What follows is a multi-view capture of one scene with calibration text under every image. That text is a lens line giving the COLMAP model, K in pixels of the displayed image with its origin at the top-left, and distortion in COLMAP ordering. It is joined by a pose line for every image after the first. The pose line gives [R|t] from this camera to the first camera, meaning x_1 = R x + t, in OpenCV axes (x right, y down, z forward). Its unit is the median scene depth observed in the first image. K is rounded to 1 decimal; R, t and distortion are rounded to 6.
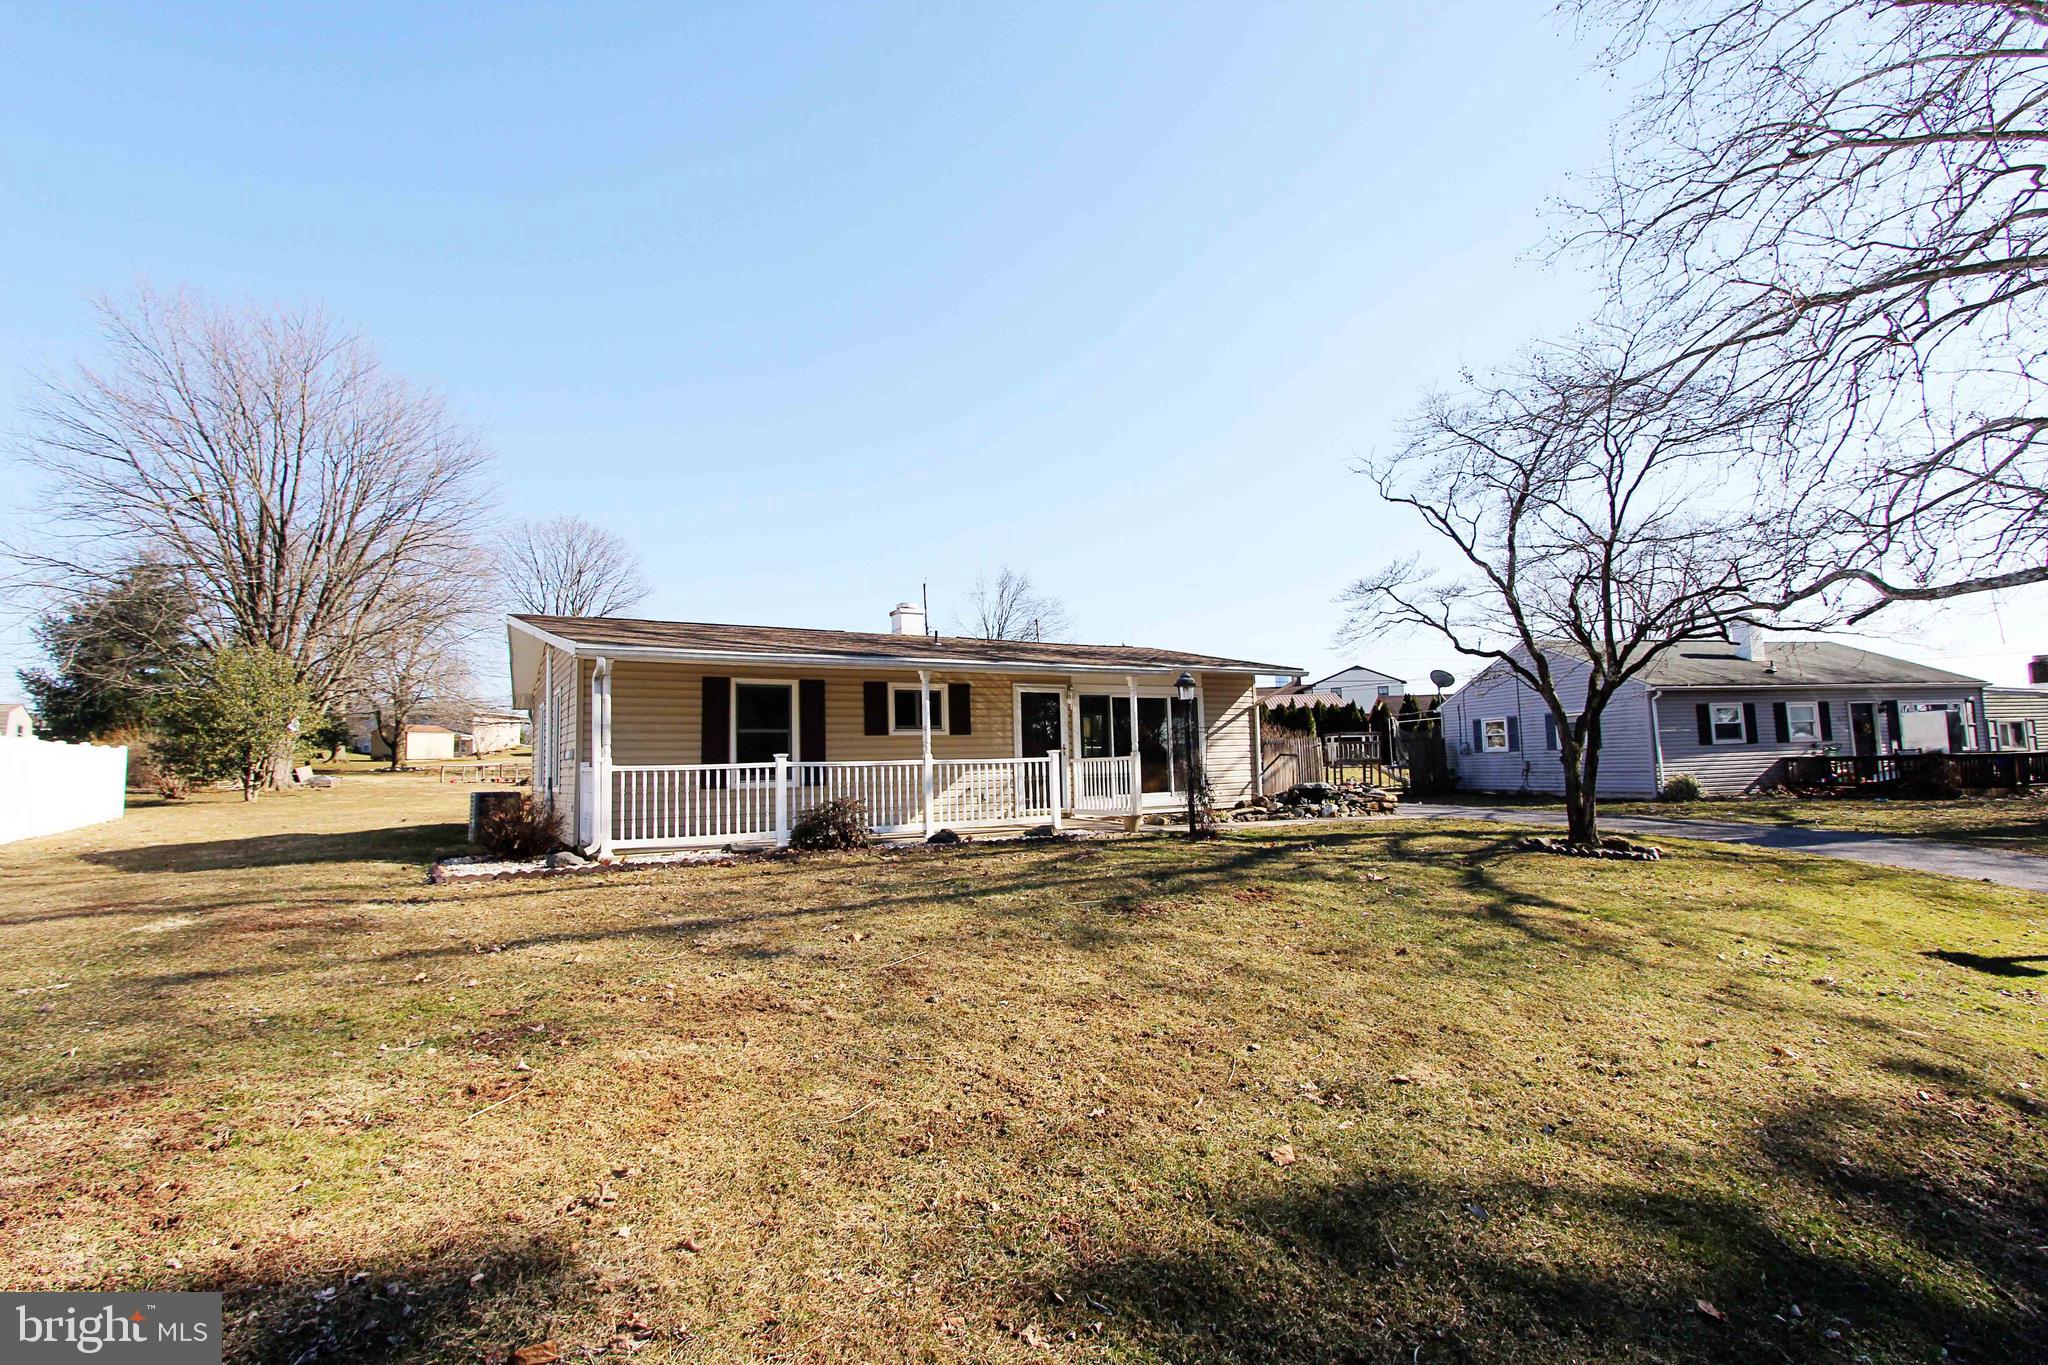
lens RADIAL K [[943.3, 0, 1025.7], [0, 943.3, 689.0], [0, 0, 1]] dist [-0.016543, 0.001096]
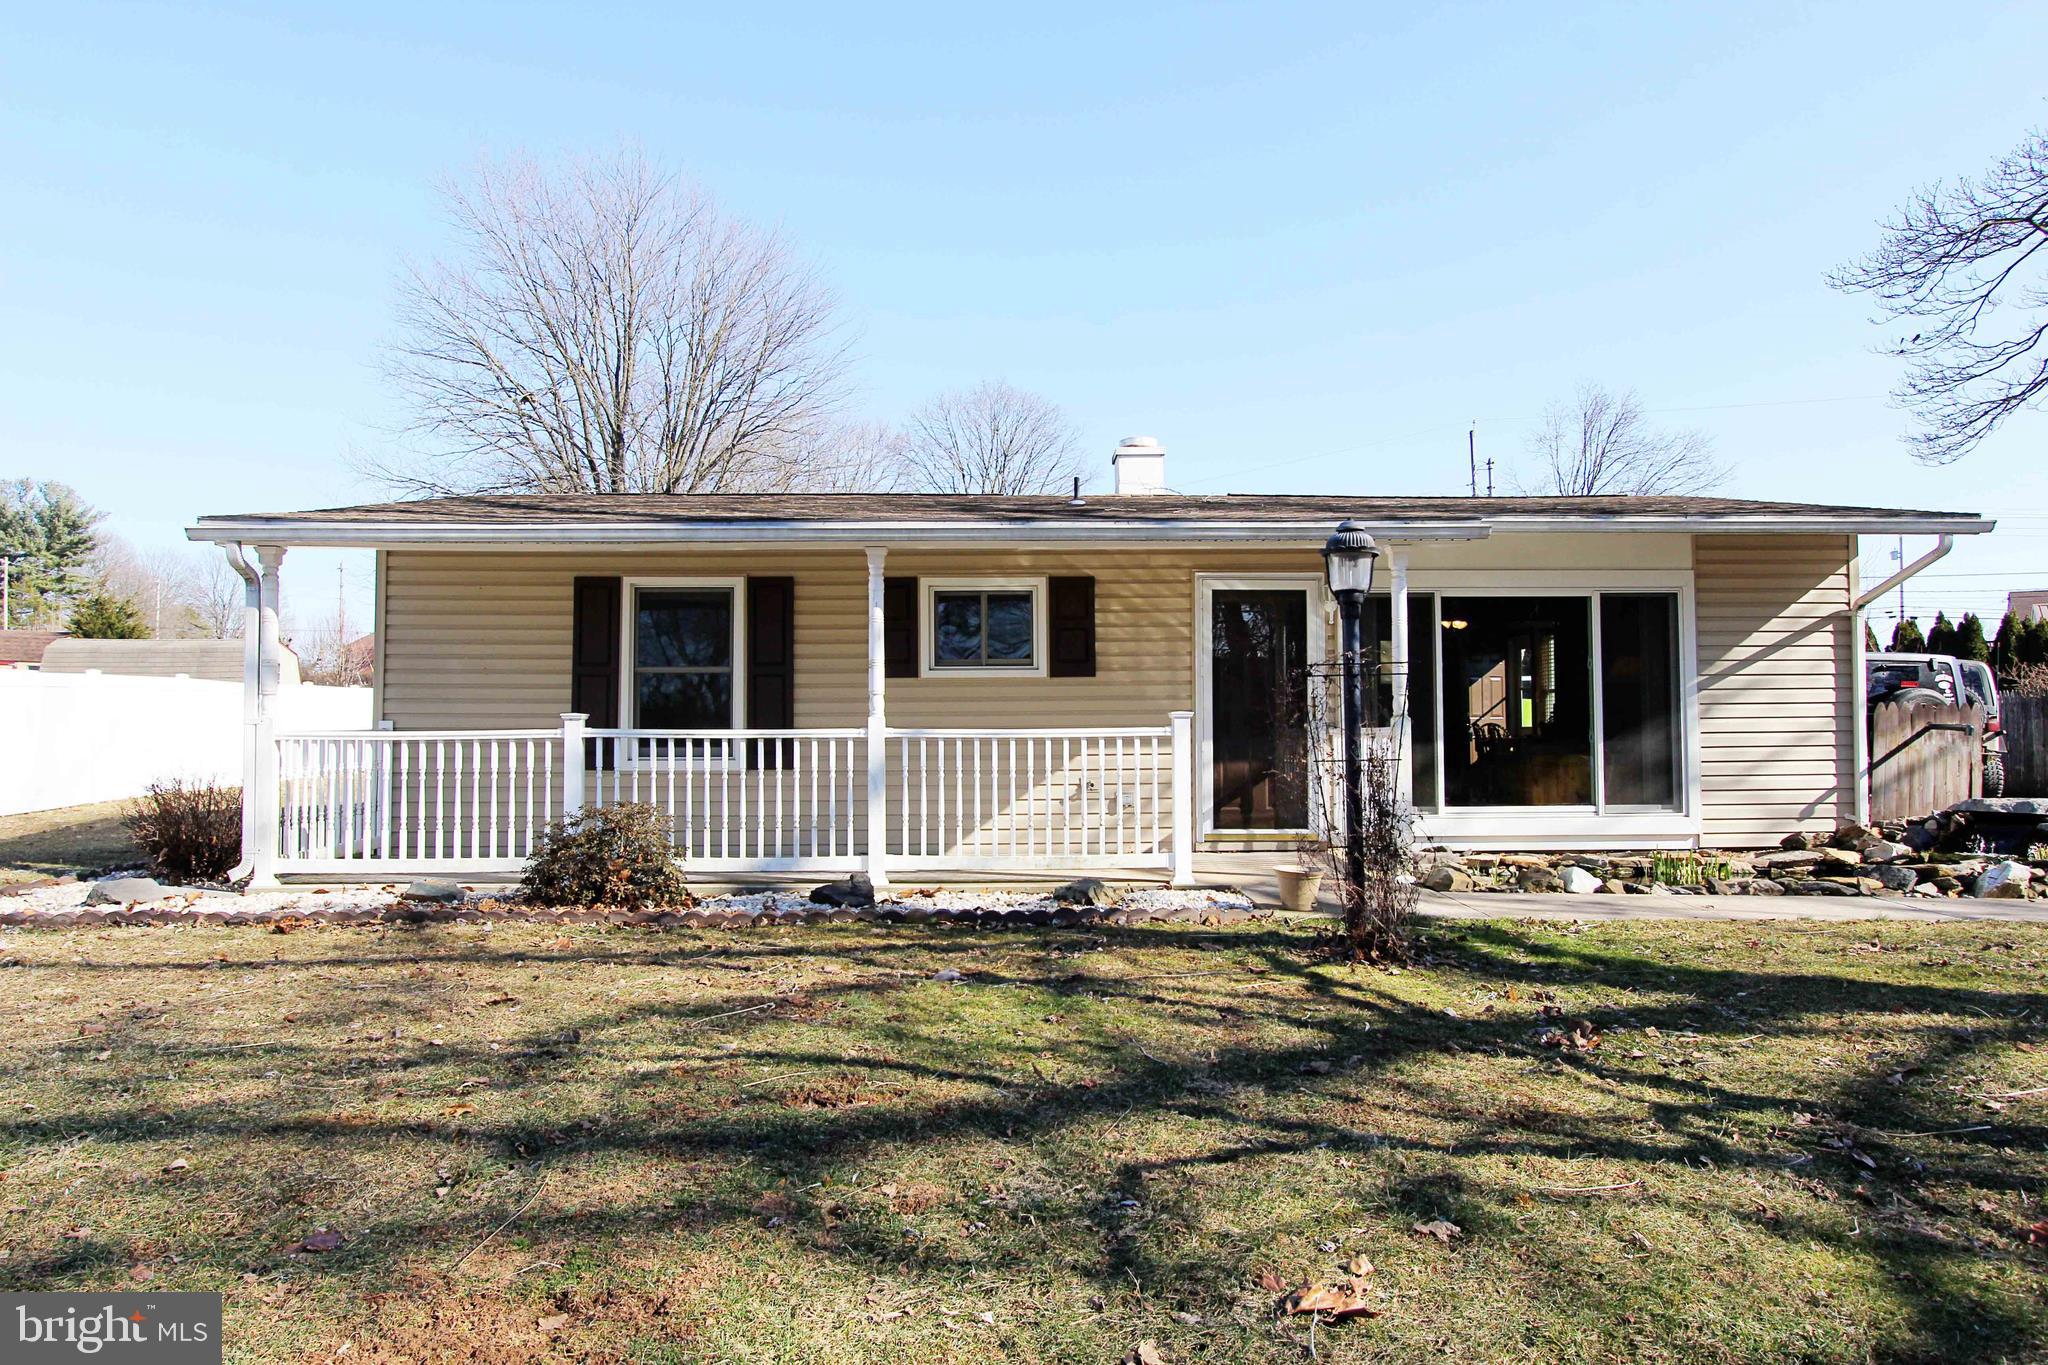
lens RADIAL K [[1317.8, 0, 1023.5], [0, 1317.8, 679.7], [0, 0, 1]] dist [-0.003119, 0.001278]
pose [[0.870453, 0.003791, -0.492237, 0.264377], [0.022657, 0.998602, 0.047756, 0.015840], [0.491730, -0.052722, 0.869150, 0.384202]]
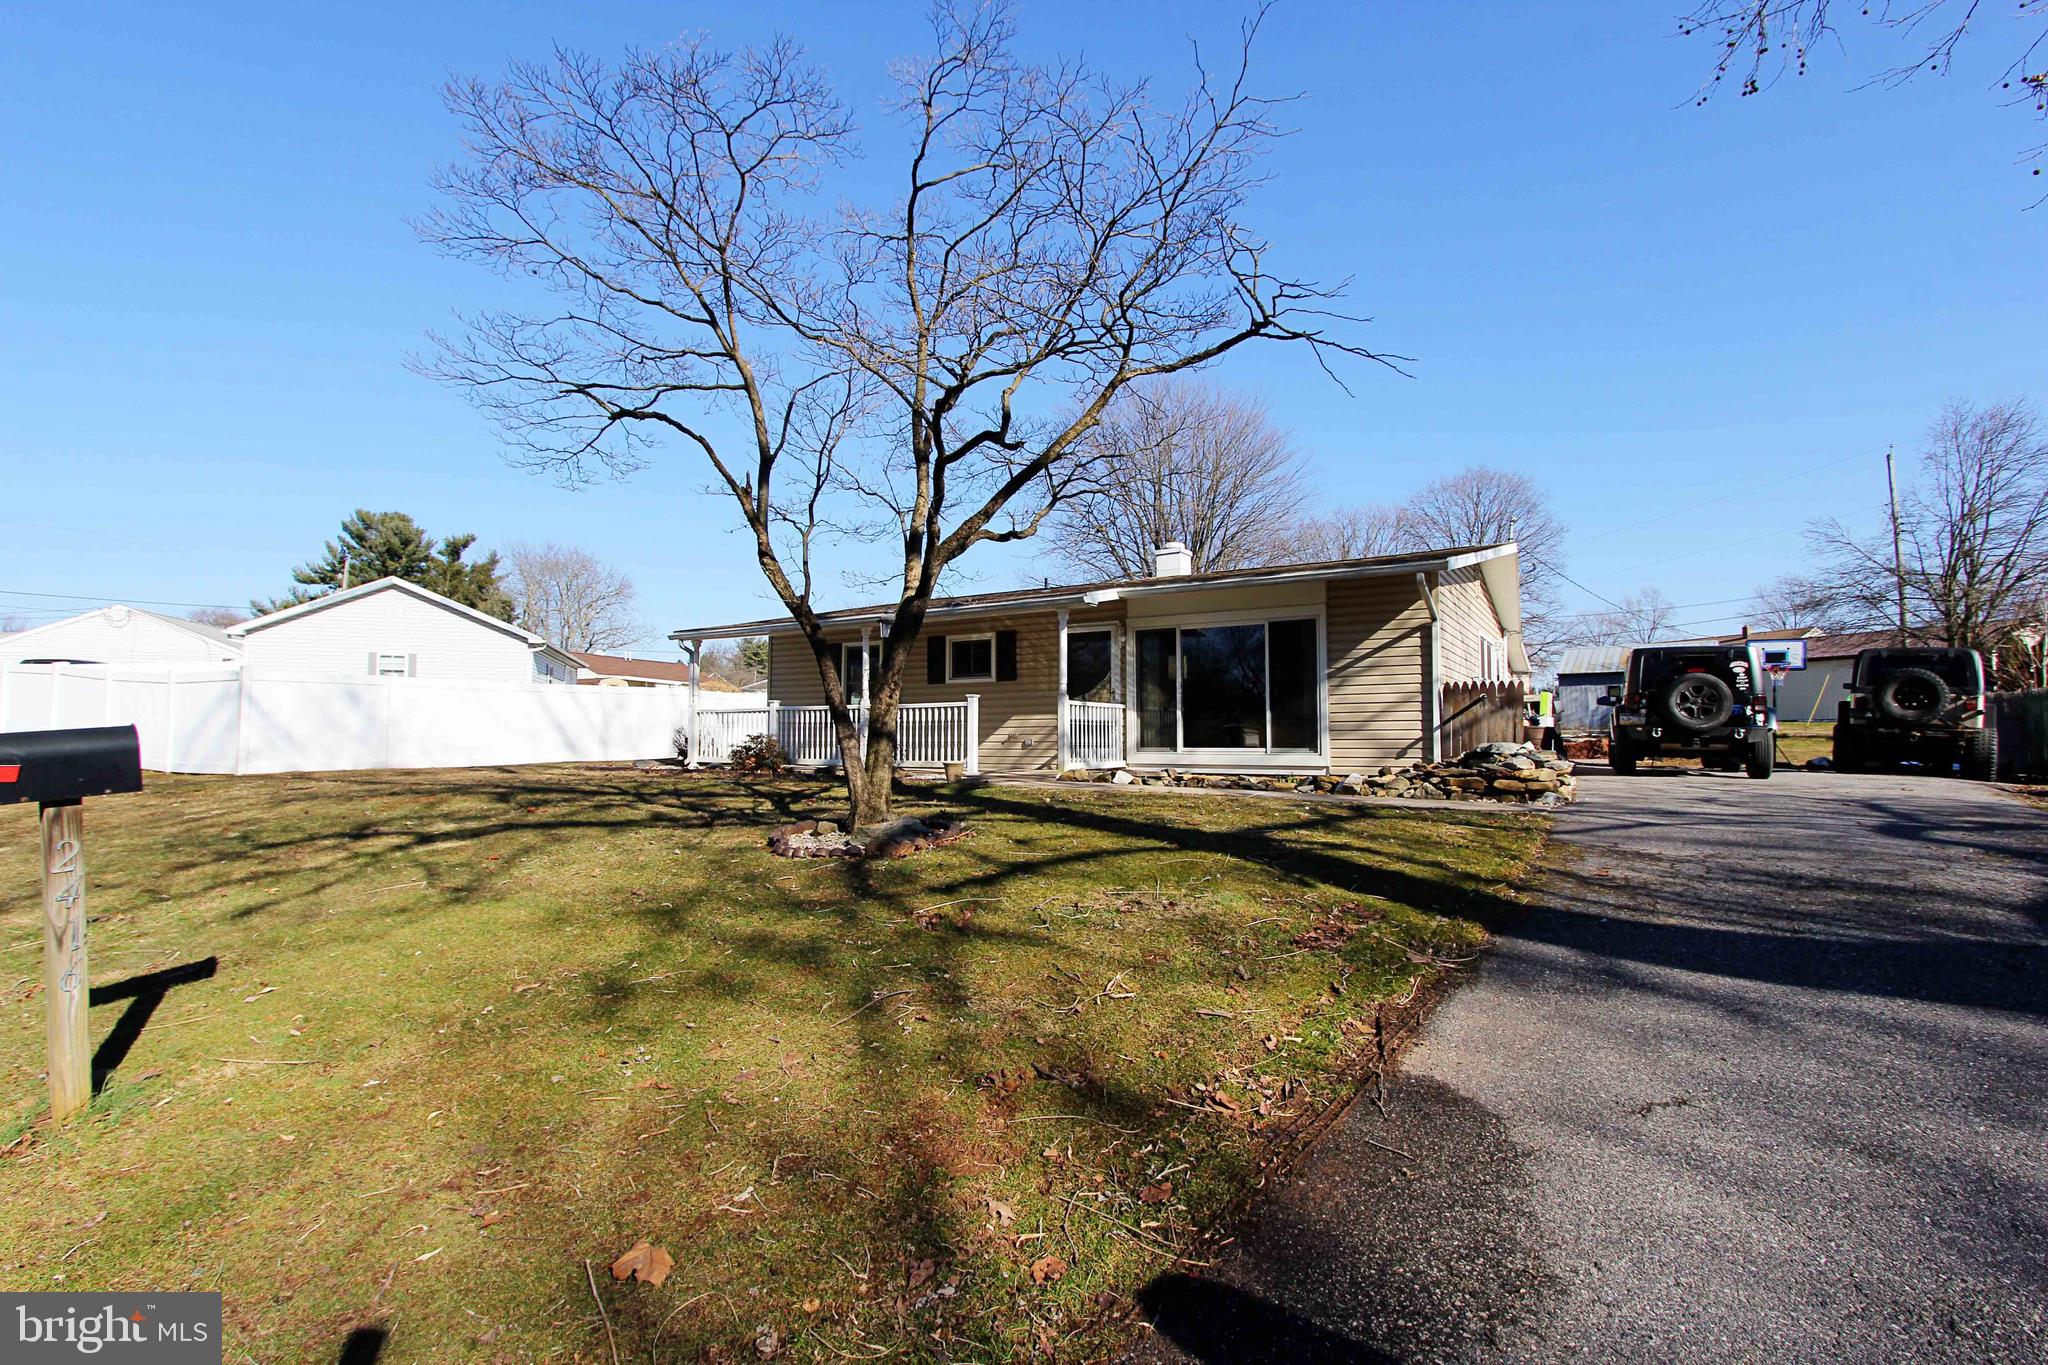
lens RADIAL K [[943.3, 0, 1010.4], [0, 943.3, 681.6], [0, 0, 1]] dist [-0.016543, 0.001096]
pose [[0.438090, -0.026173, -0.898550, 0.871492], [0.064640, 0.997906, 0.002448, 0.048299], [0.896604, -0.059155, 0.438864, 0.575577]]
